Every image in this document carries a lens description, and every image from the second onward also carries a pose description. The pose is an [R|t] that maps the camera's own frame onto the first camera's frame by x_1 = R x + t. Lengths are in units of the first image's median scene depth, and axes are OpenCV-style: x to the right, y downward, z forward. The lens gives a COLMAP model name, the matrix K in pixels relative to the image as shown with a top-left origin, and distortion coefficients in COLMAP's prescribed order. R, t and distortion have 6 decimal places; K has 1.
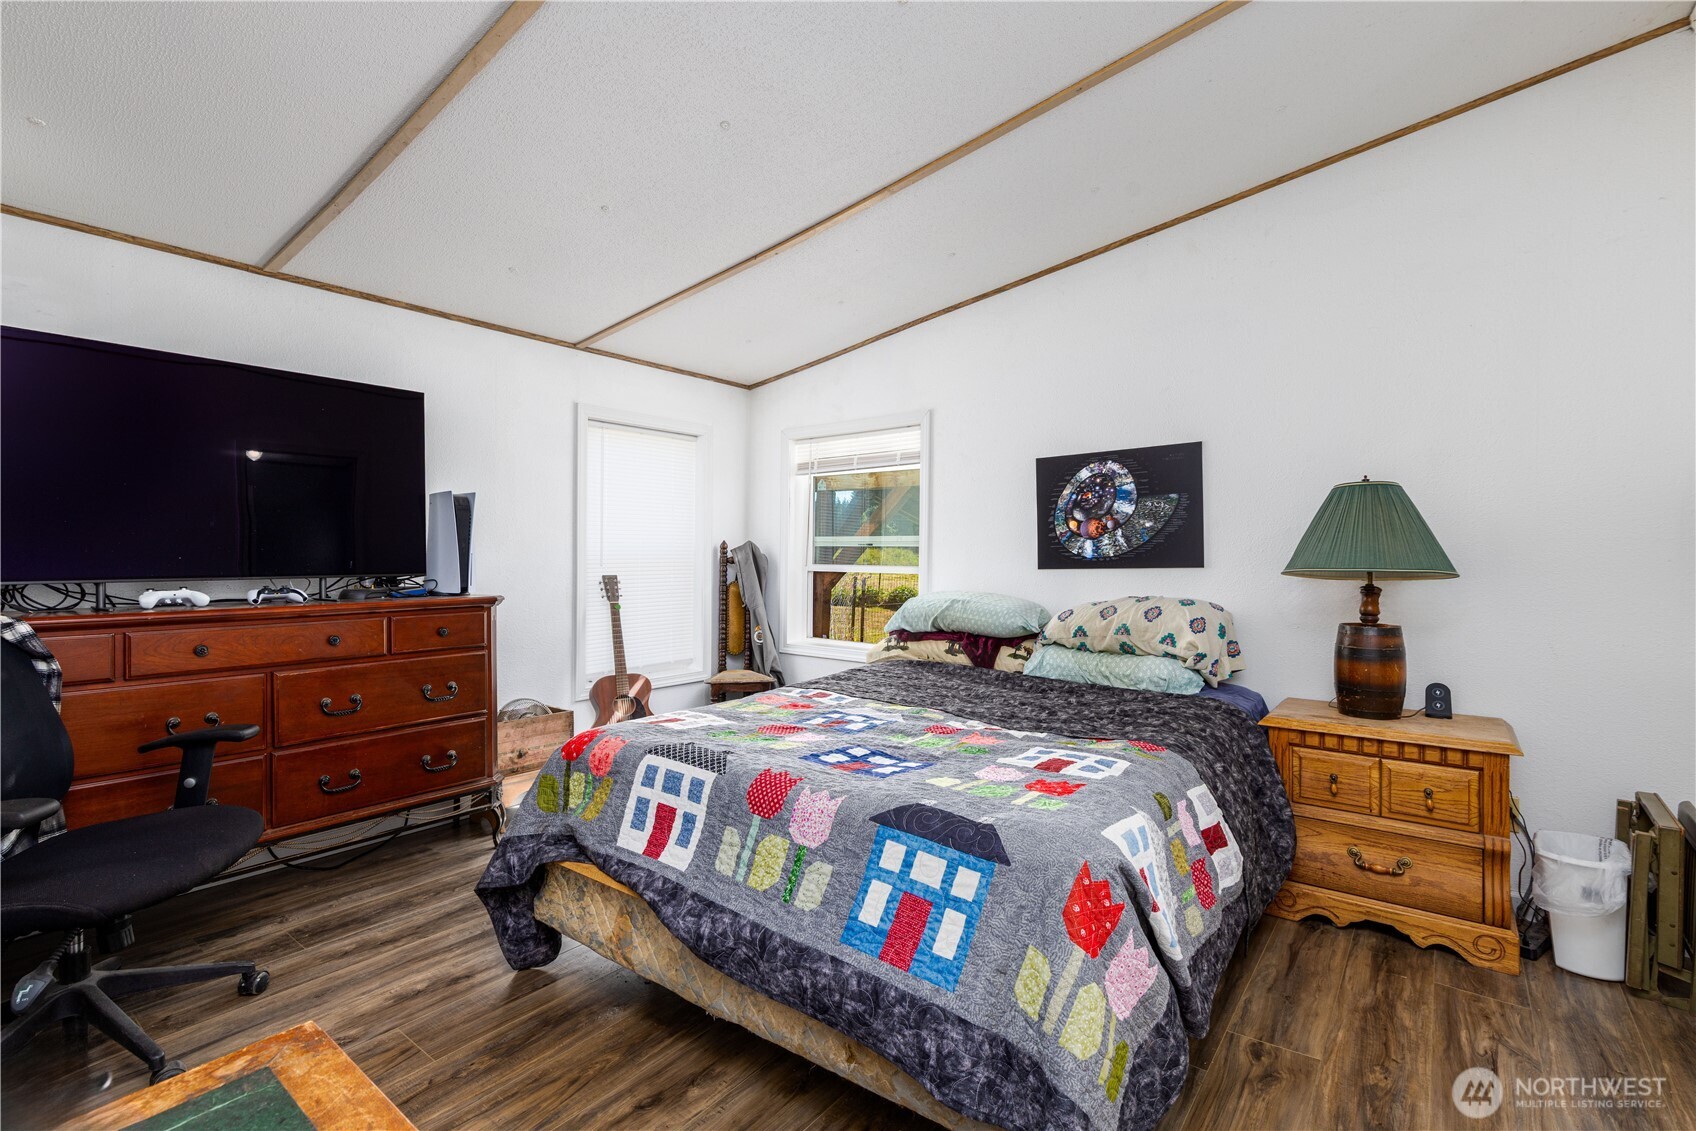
lens RADIAL K [[765.6, 0, 870.1], [0, 765.6, 556.2], [0, 0, 1]] dist [0.000622, -0.000415]
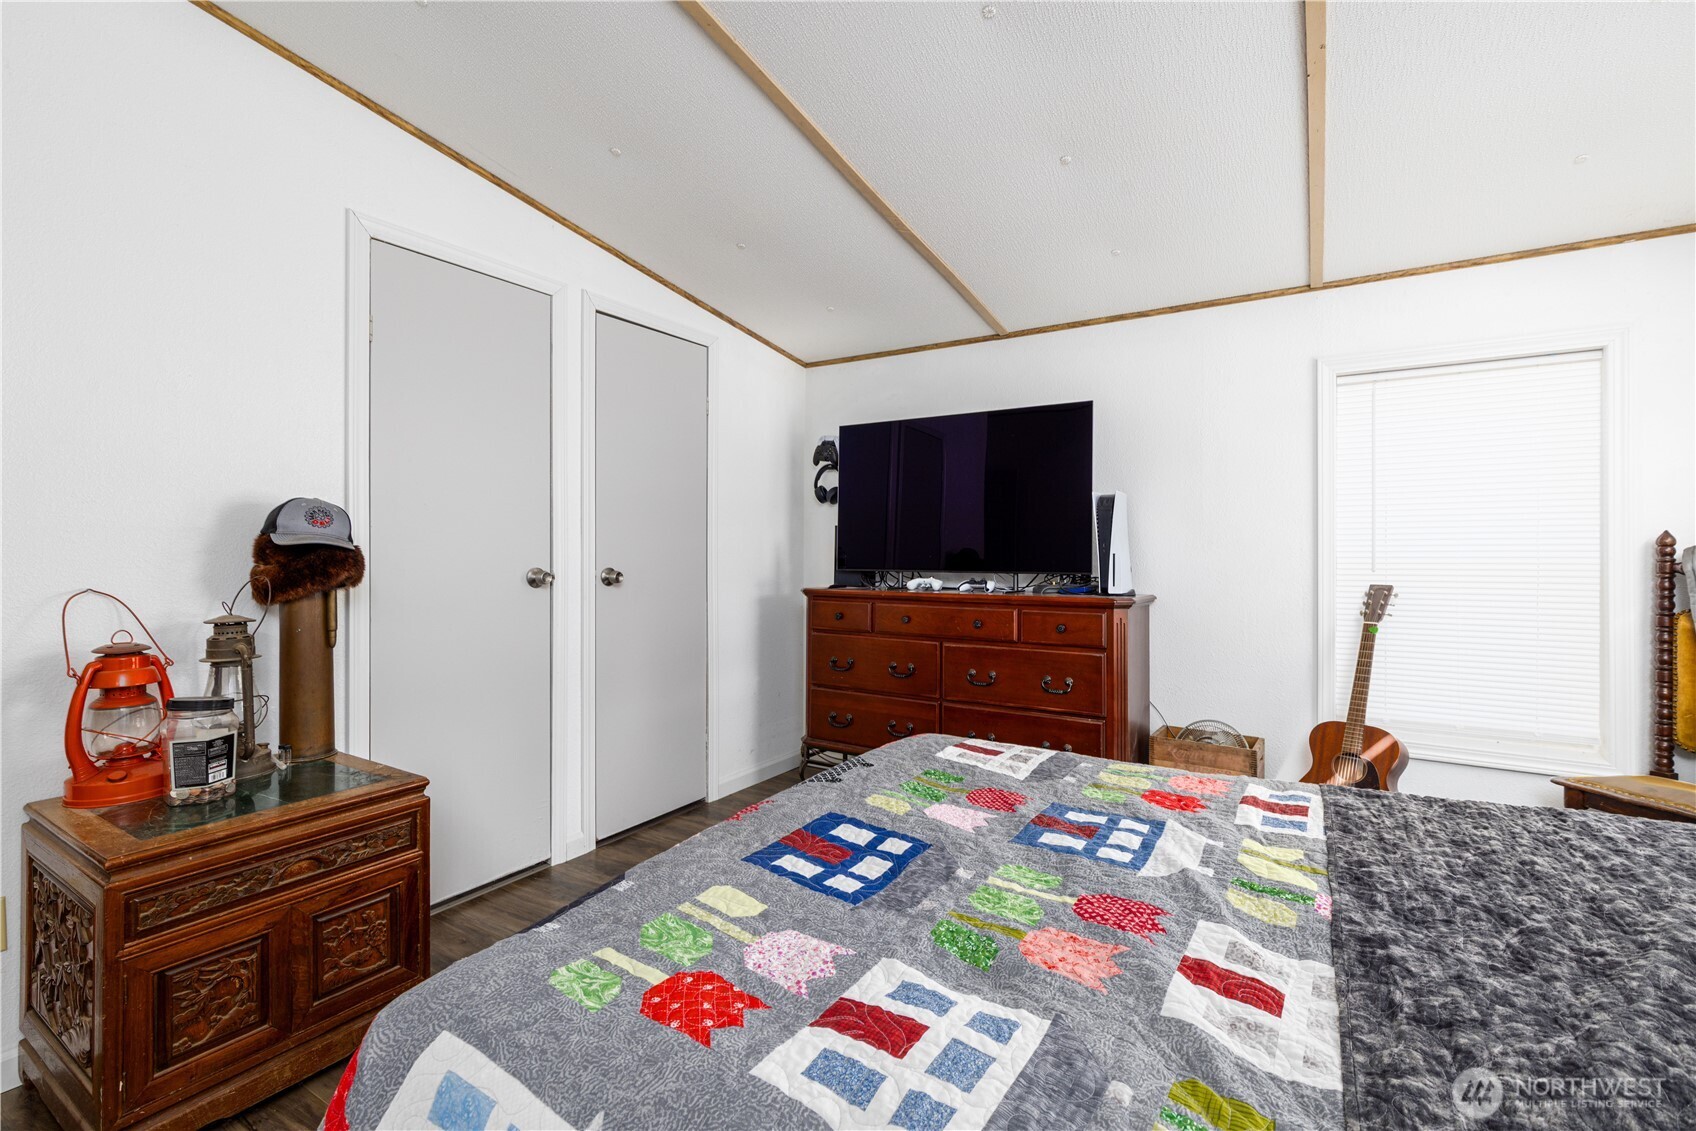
lens RADIAL K [[758.7, 0, 850.8], [0, 758.7, 545.7], [0, 0, 1]] dist [0.001405, 0.000496]
pose [[0.081599, -0.008528, -0.996629, 0.476229], [-0.005718, 0.999943, -0.009024, -0.003958], [0.996649, 0.006435, 0.081545, 0.657814]]
